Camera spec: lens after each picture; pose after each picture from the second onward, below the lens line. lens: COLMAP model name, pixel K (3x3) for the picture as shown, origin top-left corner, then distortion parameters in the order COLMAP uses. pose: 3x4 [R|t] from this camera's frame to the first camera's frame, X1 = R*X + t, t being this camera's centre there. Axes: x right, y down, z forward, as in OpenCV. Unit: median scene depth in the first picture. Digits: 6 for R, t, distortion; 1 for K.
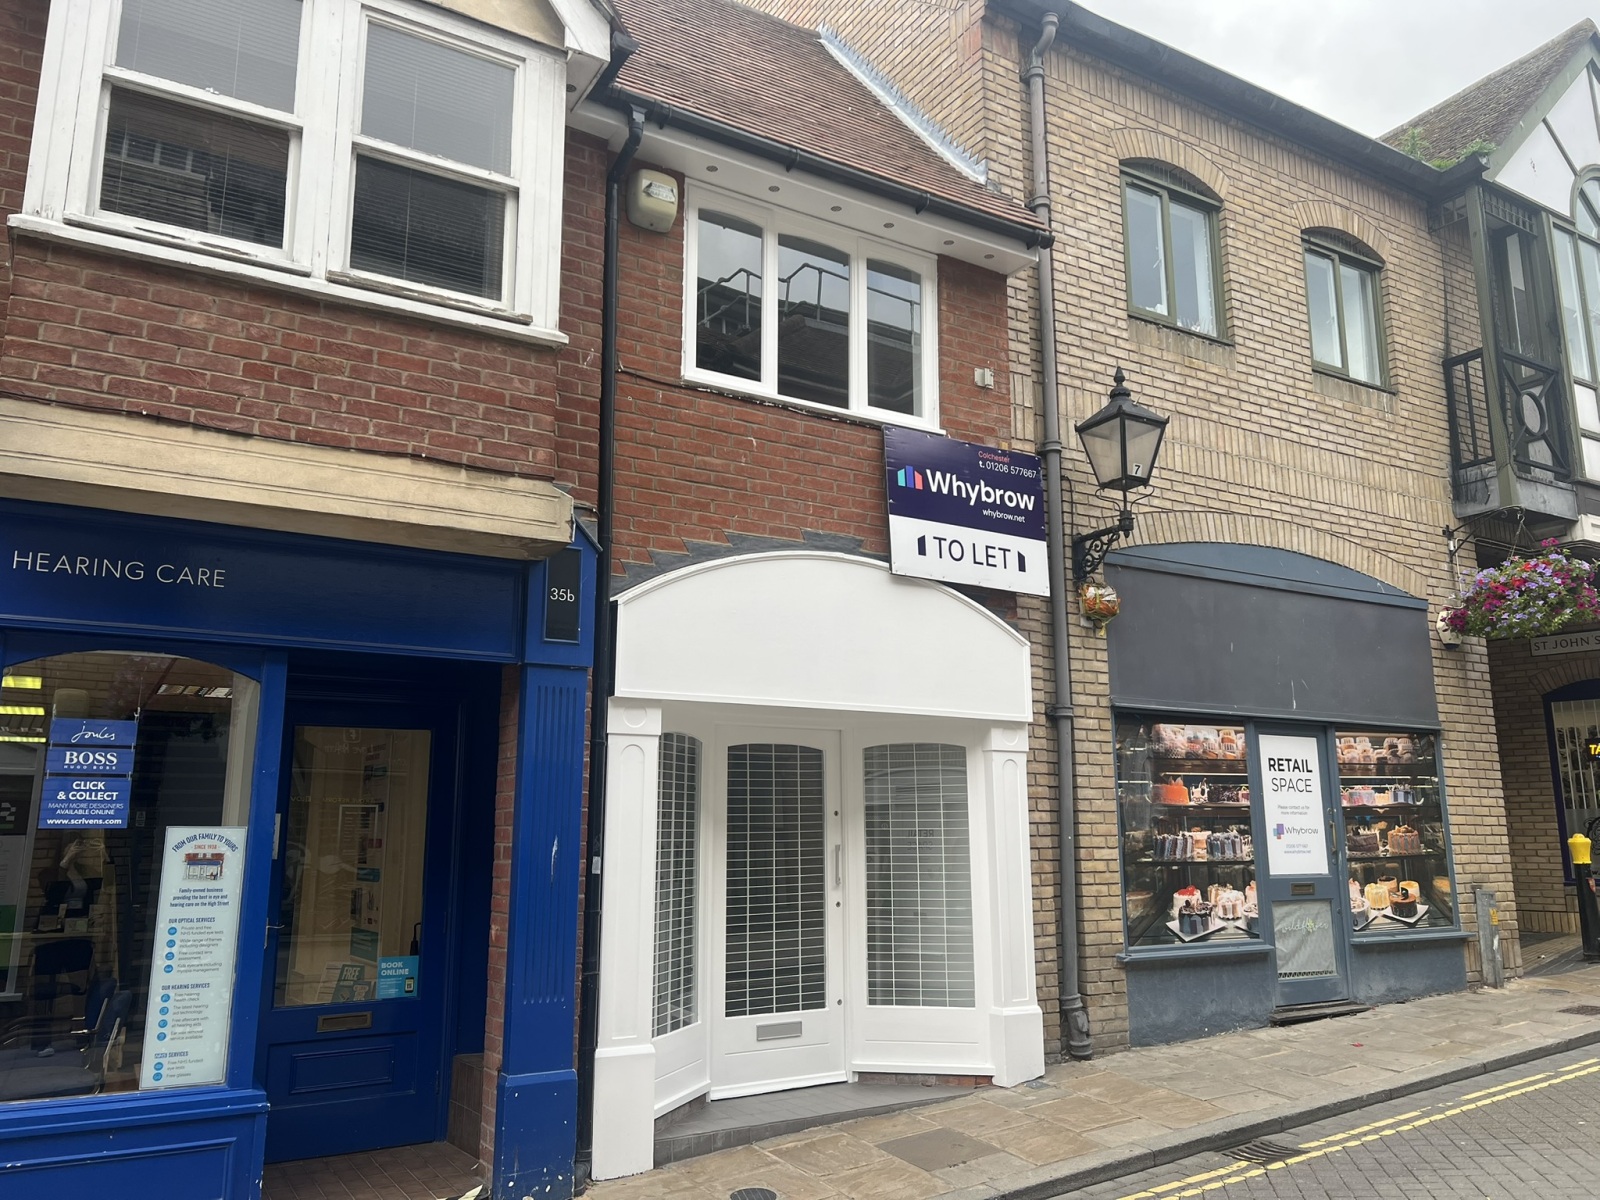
lens RADIAL K [[1183.0, 0, 823.3], [0, 1183.0, 608.8], [0, 0, 1]] dist [0.064250, -0.071347]
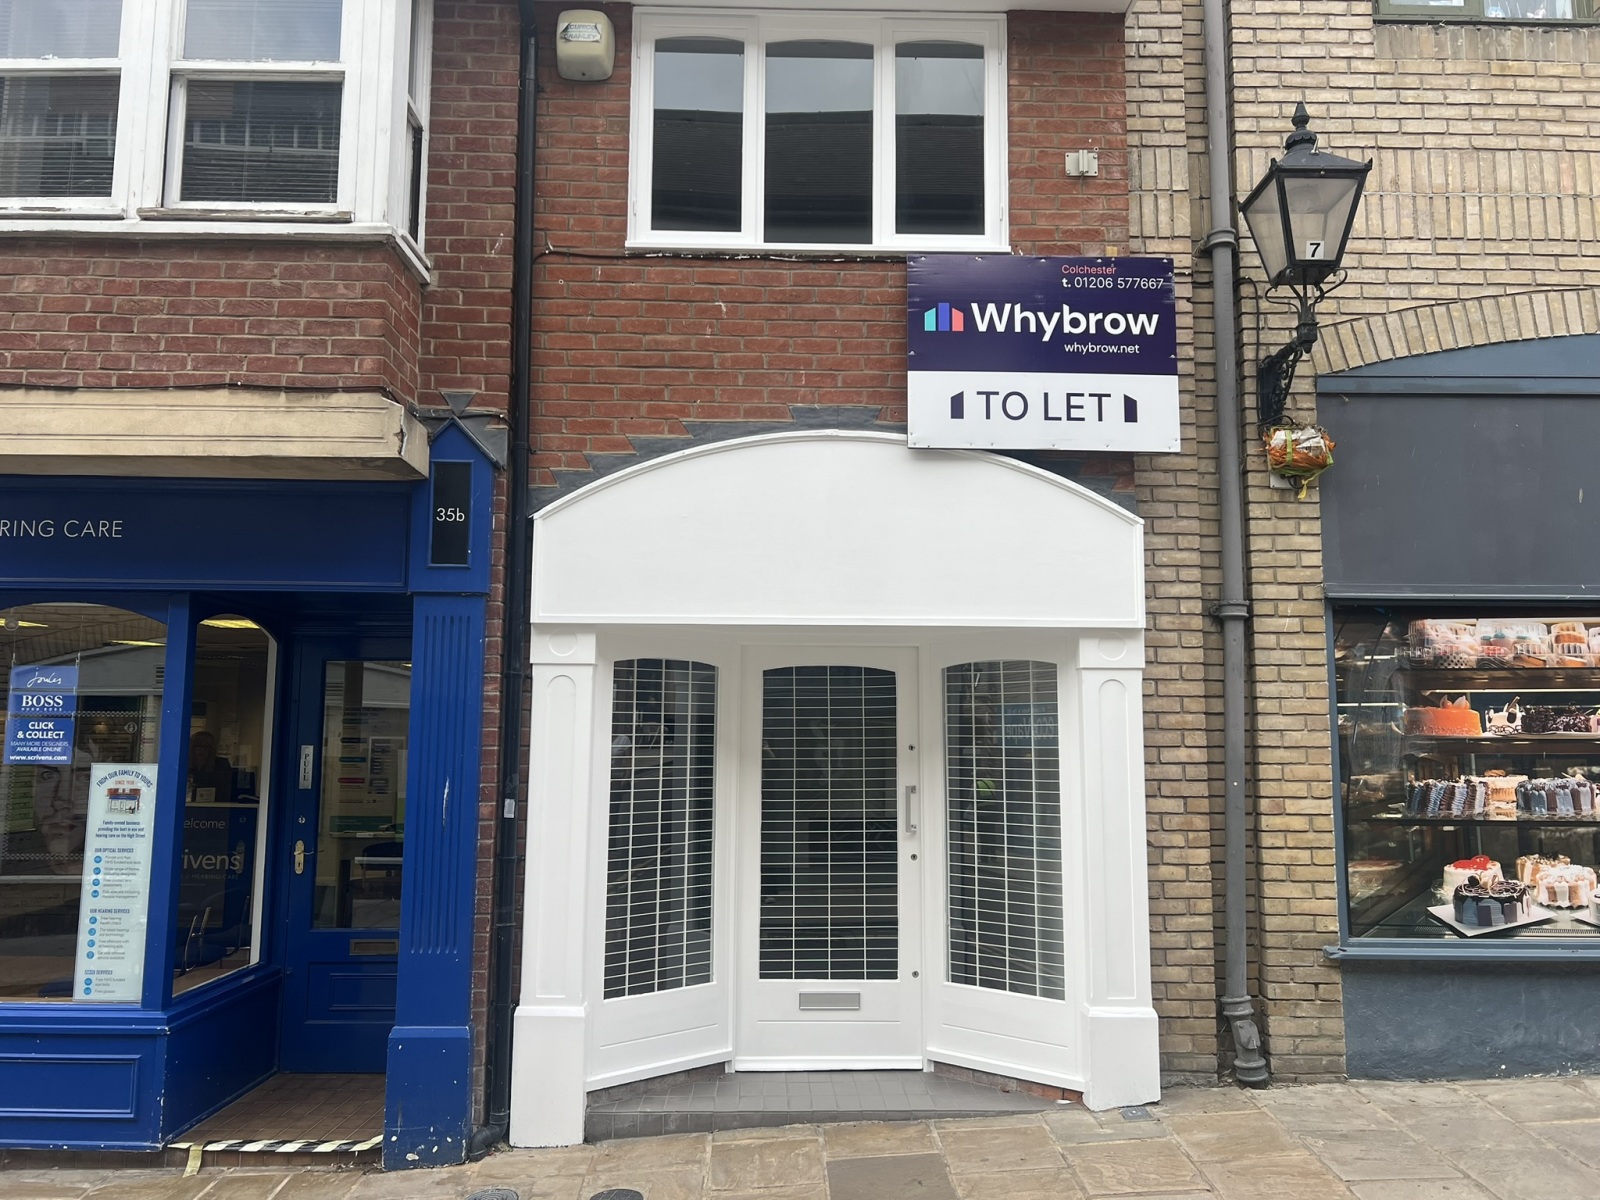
lens RADIAL K [[1192.6, 0, 800.0], [0, 1192.6, 600.0], [0, 0, 1]] dist [0.035638, -0.035307]
pose [[0.863835, -0.047859, -0.501496, 0.404311], [0.085210, 0.995015, 0.051820, 0.024829], [0.496516, -0.087496, 0.863607, 0.290172]]
